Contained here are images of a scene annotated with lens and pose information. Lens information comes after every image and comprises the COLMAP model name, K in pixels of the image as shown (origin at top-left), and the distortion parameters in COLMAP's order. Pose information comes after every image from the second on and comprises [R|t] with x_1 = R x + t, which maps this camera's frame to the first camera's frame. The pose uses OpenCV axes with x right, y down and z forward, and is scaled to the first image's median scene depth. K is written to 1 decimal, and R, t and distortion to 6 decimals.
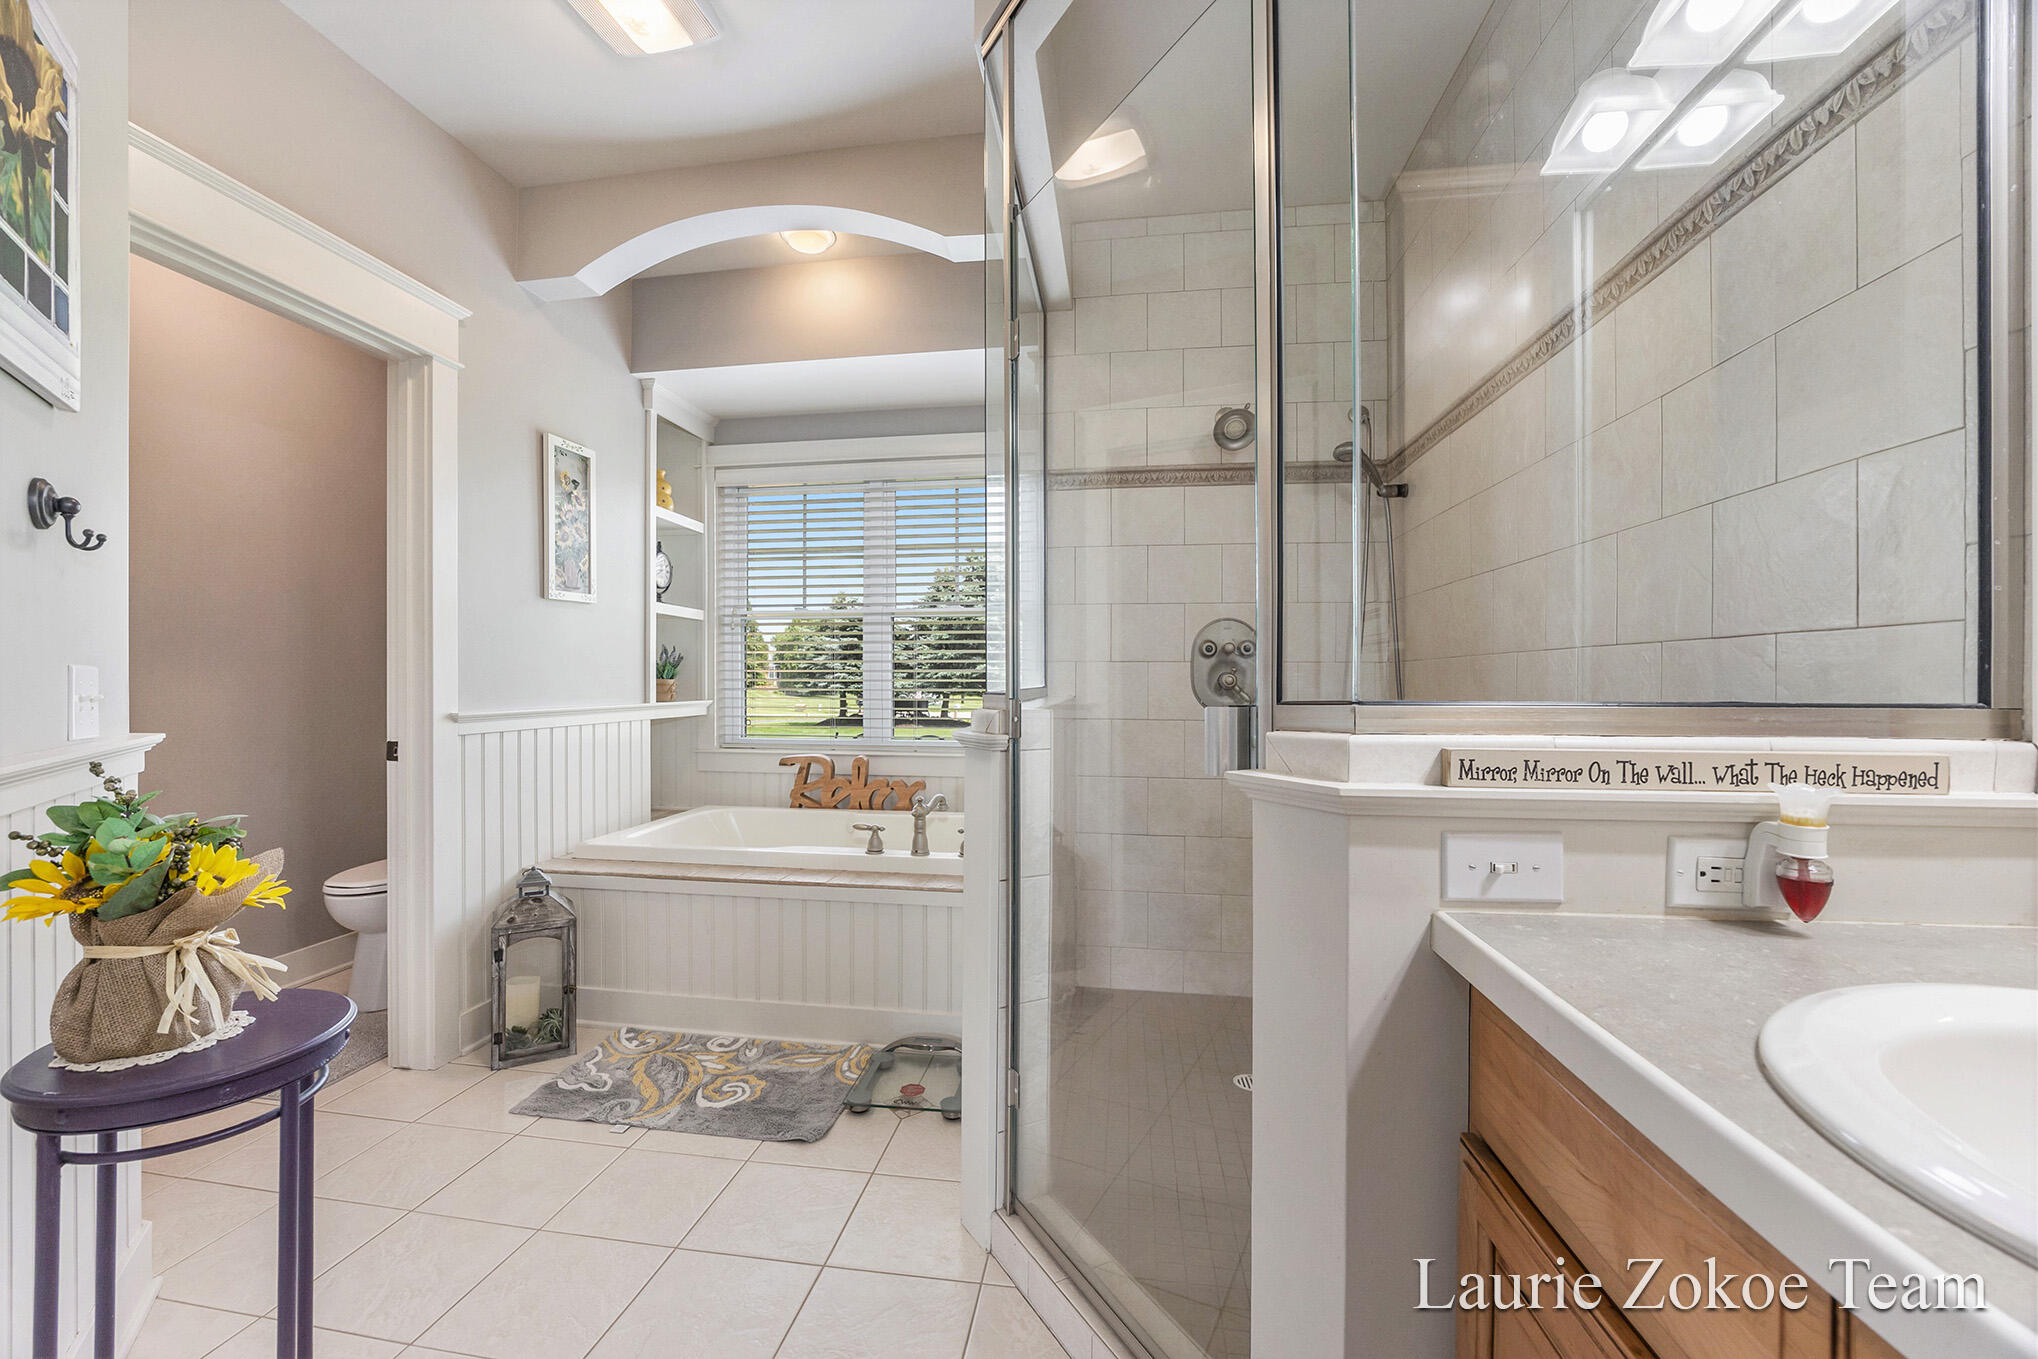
lens RADIAL K [[817.3, 0, 1005.0], [0, 817.3, 687.7], [0, 0, 1]] dist [-0.035386, 0.000175]
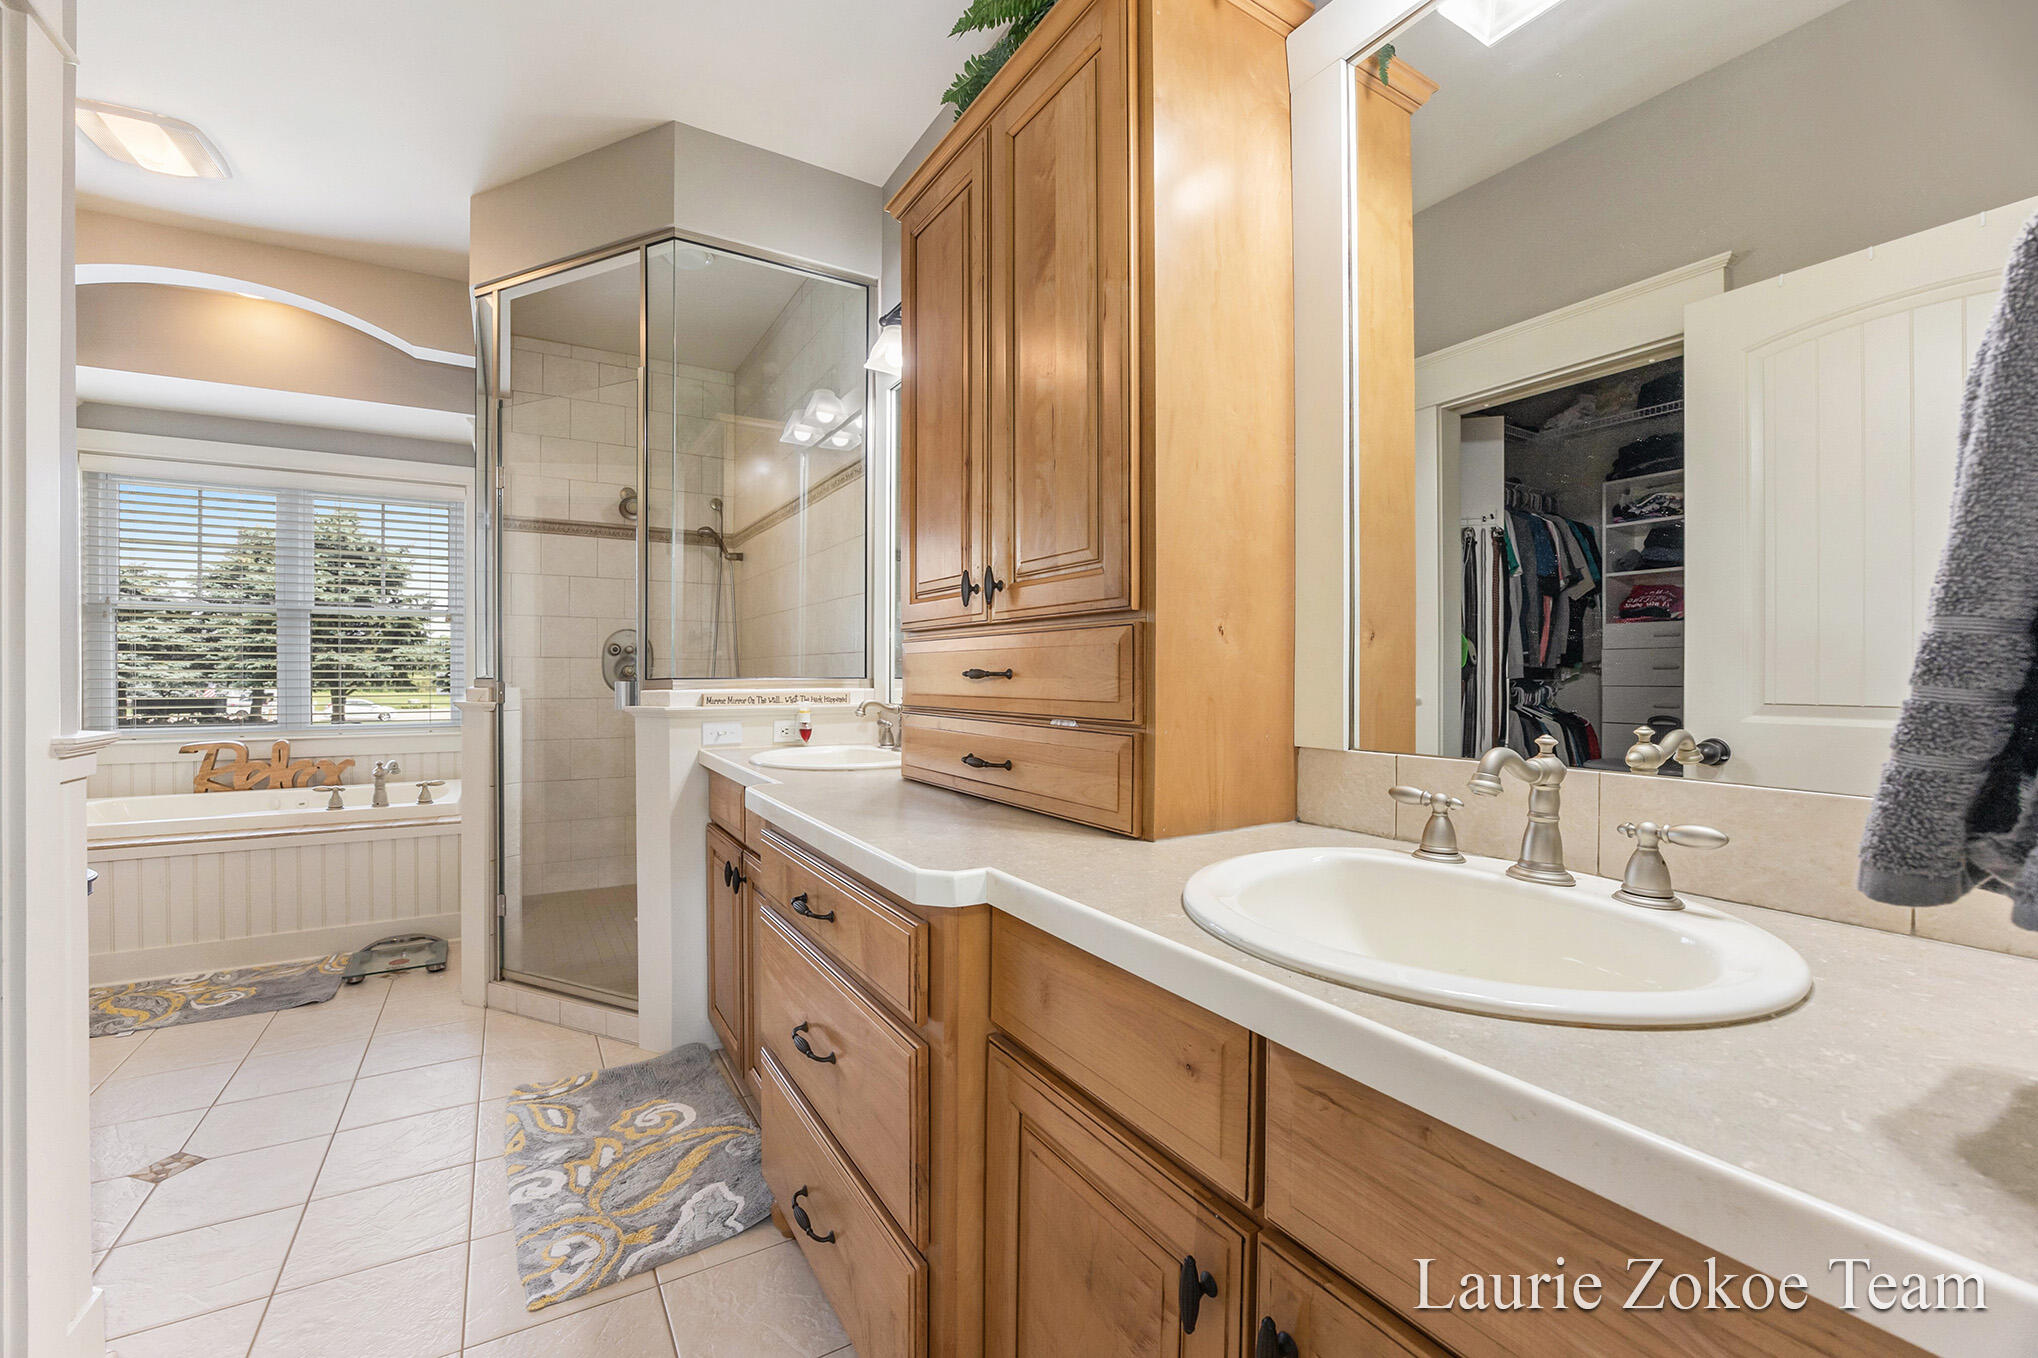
lens RADIAL K [[817.3, 0, 1002.0], [0, 817.3, 680.1], [0, 0, 1]] dist [-0.035386, 0.000175]
pose [[0.769711, -0.005119, 0.638372, -0.183335], [0.004558, 0.999986, 0.002523, 0.008394], [-0.638377, 0.000968, 0.769724, -0.713729]]
